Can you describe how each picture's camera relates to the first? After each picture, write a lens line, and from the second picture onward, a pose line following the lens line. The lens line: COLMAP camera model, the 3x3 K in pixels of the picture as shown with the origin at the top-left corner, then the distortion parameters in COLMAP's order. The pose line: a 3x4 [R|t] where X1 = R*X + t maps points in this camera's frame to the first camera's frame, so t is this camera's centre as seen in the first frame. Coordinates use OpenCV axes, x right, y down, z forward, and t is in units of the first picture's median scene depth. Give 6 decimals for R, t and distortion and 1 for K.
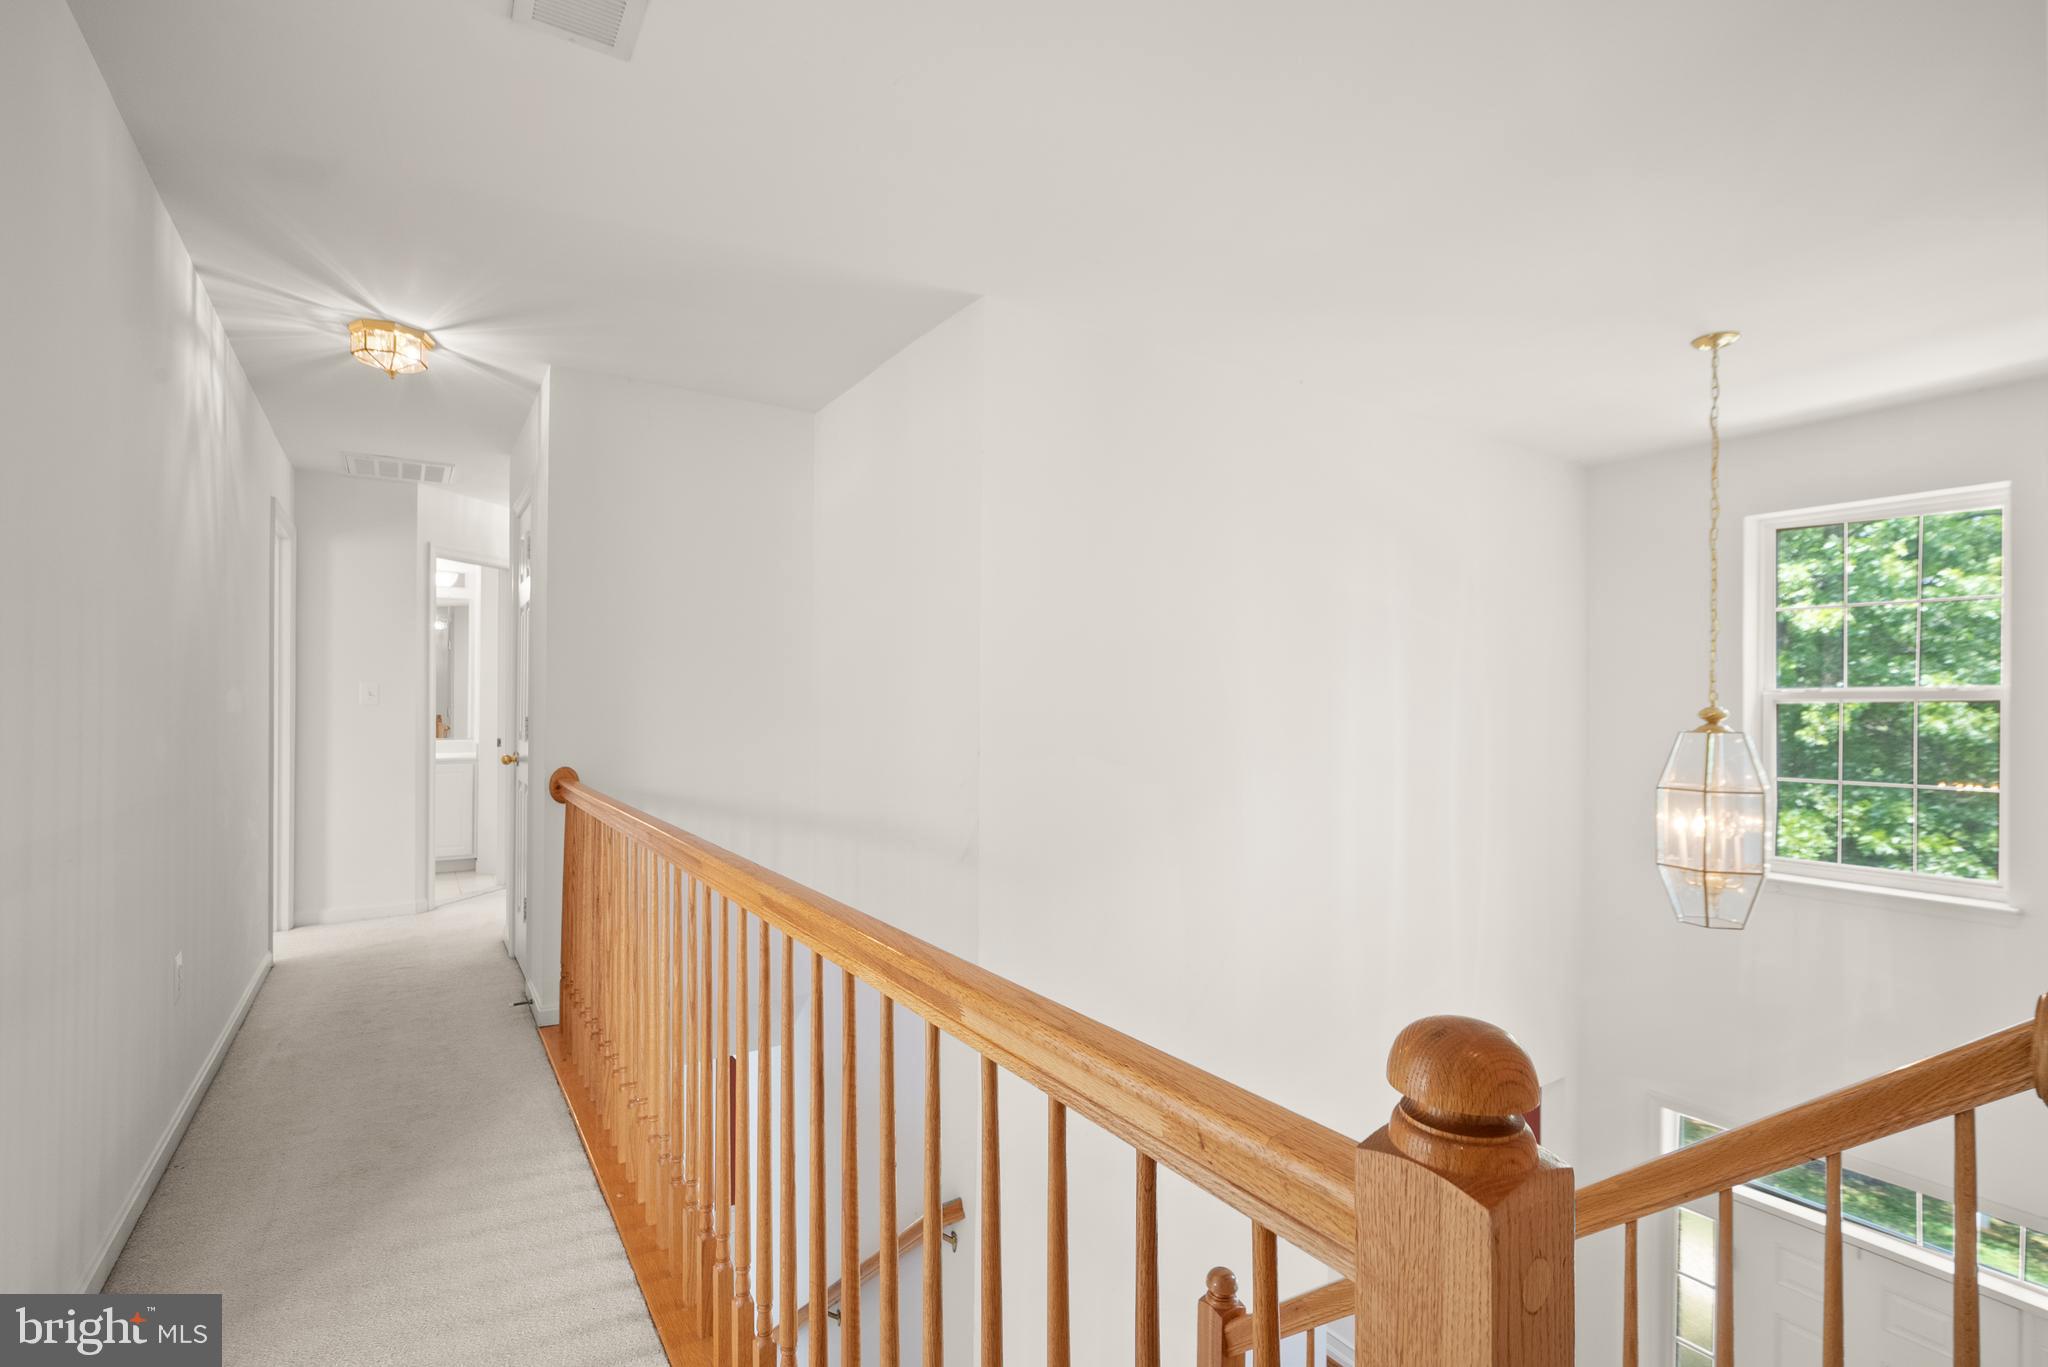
lens RADIAL K [[945.3, 0, 1017.4], [0, 945.3, 683.6], [0, 0, 1]] dist [-0.001593, -0.000096]
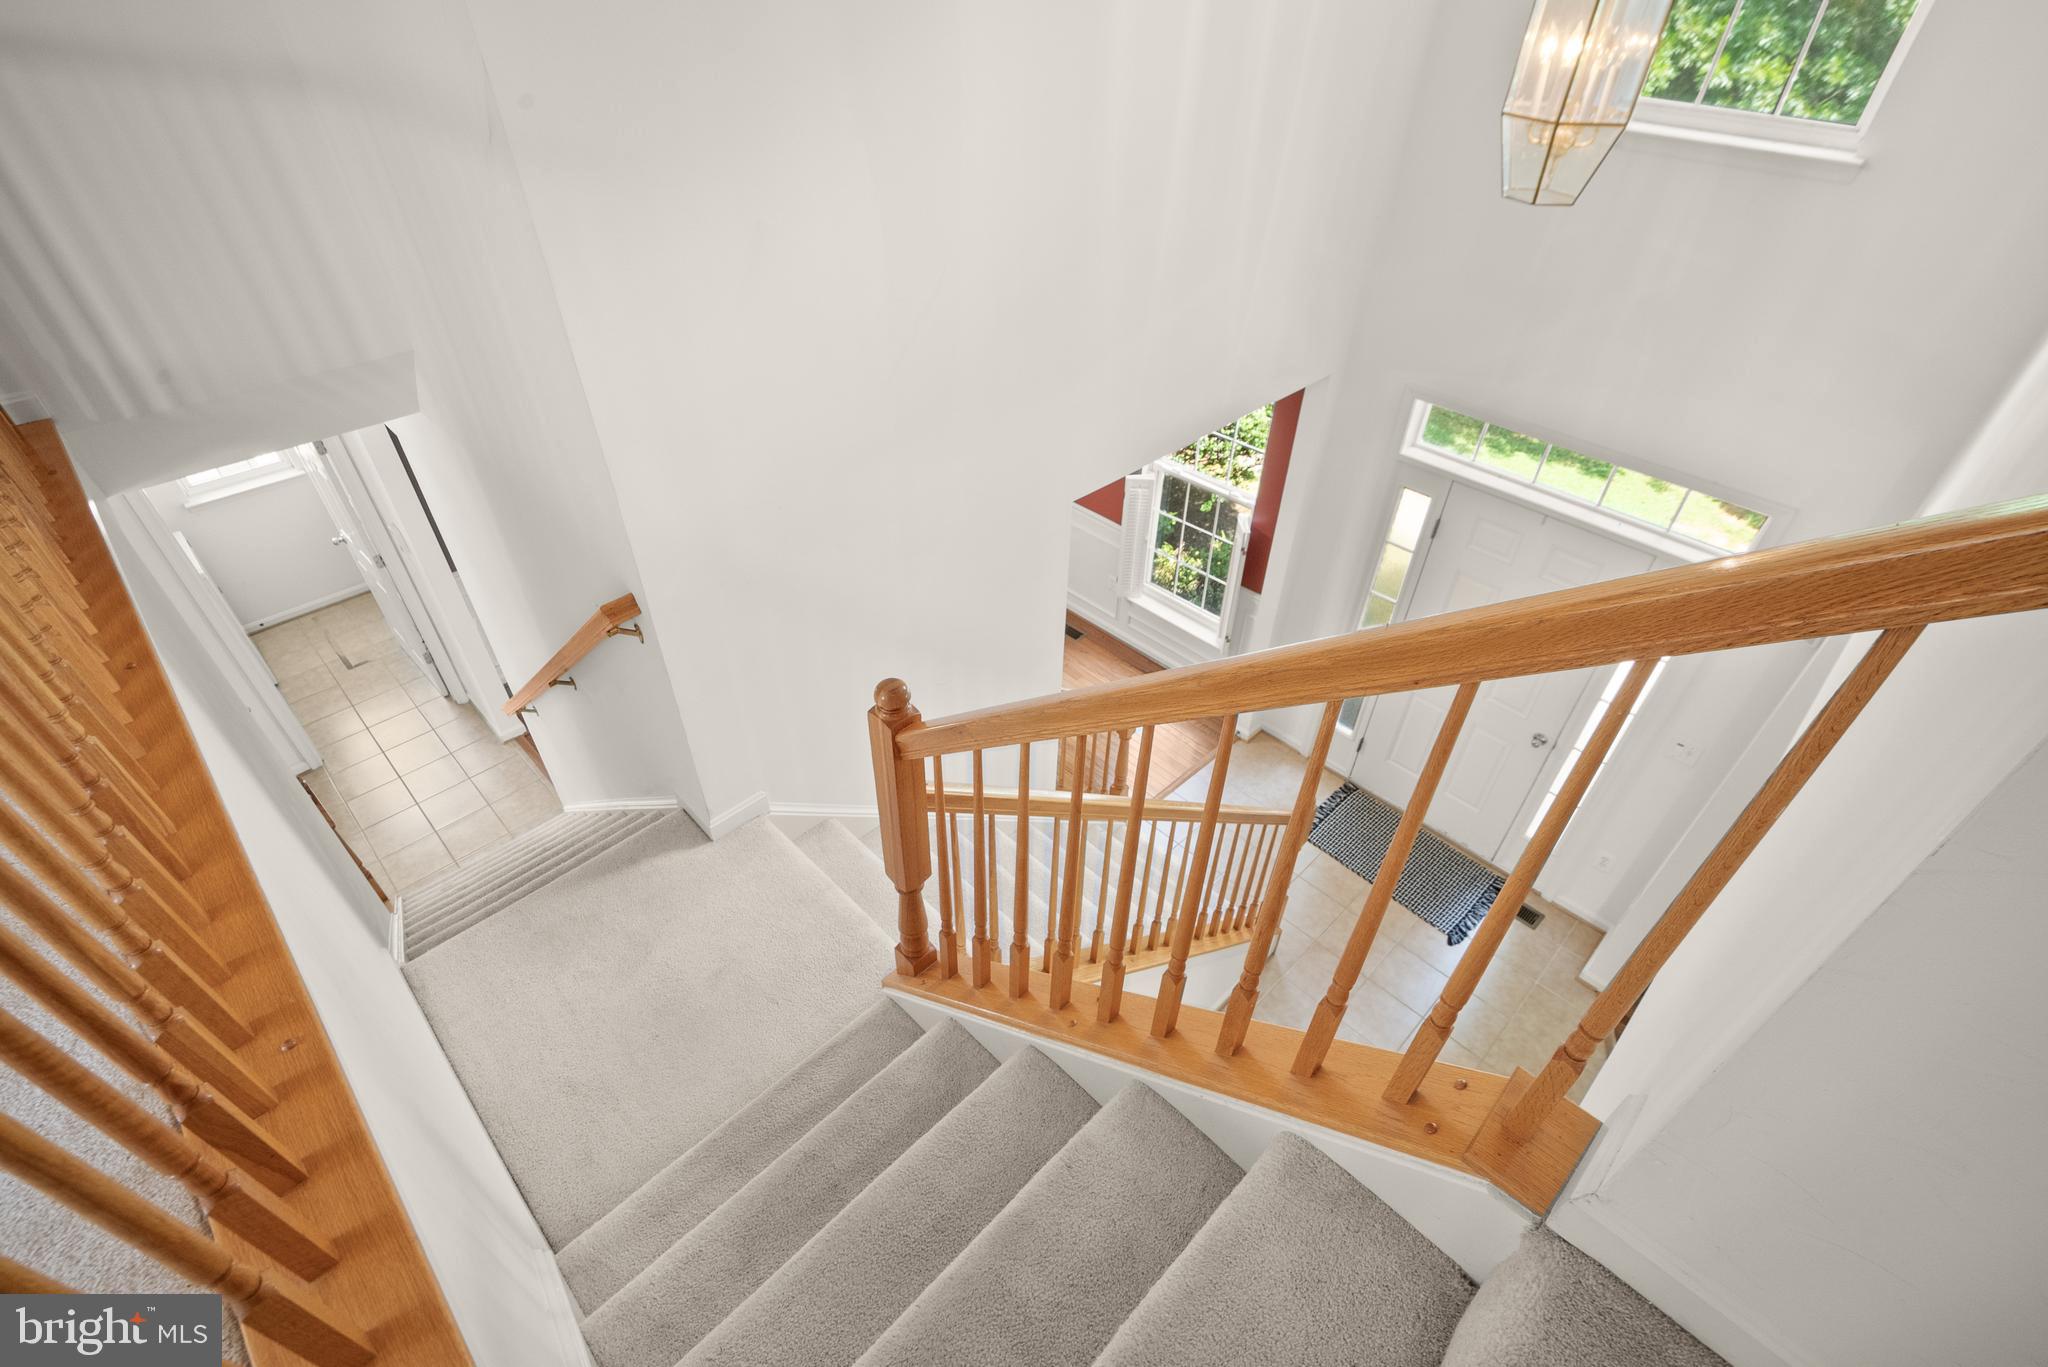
lens RADIAL K [[945.3, 0, 1017.4], [0, 945.3, 683.6], [0, 0, 1]] dist [-0.001593, -0.000096]
pose [[0.981343, -0.125927, 0.145289, 0.141425], [-0.001184, 0.751691, 0.659515, 0.039224], [-0.192263, -0.647382, 0.737517, 0.239937]]
